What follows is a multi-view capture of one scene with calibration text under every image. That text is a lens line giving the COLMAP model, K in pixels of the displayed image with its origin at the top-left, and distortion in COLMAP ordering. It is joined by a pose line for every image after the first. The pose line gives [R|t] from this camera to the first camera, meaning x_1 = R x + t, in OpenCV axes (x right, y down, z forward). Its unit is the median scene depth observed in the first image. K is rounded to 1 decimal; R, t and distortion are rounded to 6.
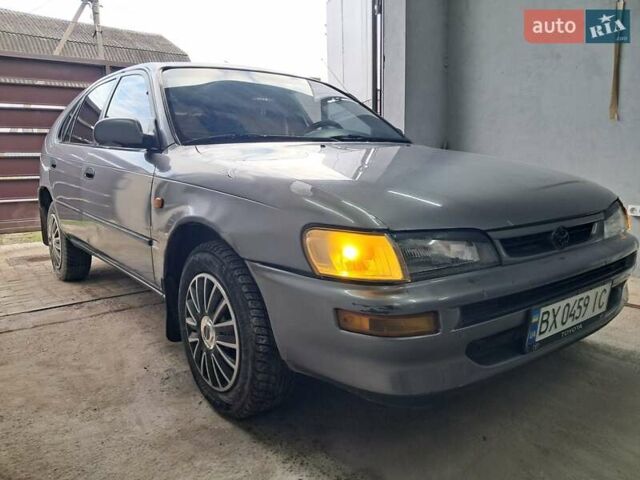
lens RADIAL K [[494.1, 0, 321.5], [0, 494.1, 229.4], [0, 0, 1]] dist [0.036314, -0.047114]
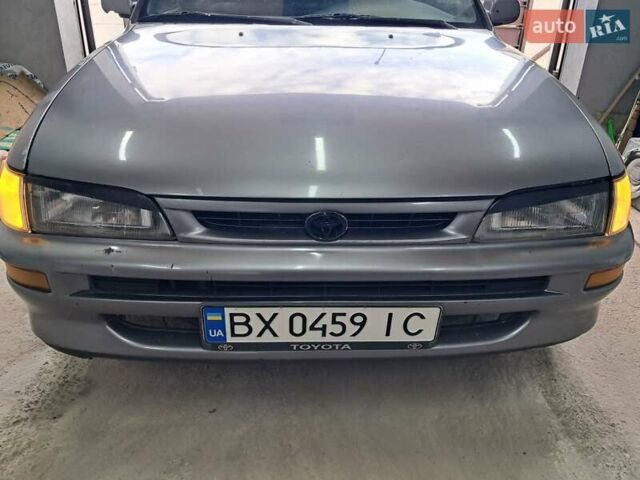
lens RADIAL K [[494.1, 0, 321.5], [0, 494.1, 229.4], [0, 0, 1]] dist [0.036314, -0.047114]
pose [[0.803392, 0.283615, -0.523568, 0.847190], [-0.111231, 0.935284, 0.335962, -0.209229], [0.584969, -0.211672, 0.782947, 0.466223]]
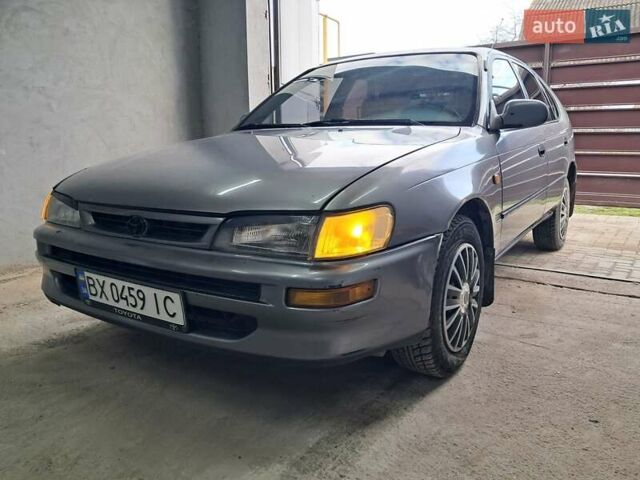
lens RADIAL K [[489.0, 0, 307.2], [0, 489.0, 241.9], [0, 0, 1]] dist [0.037417, -0.045919]
pose [[0.308345, 0.200595, -0.929884, 1.562431], [-0.129626, 0.977256, 0.167830, -0.169072], [0.942401, 0.068788, 0.327334, 1.016066]]
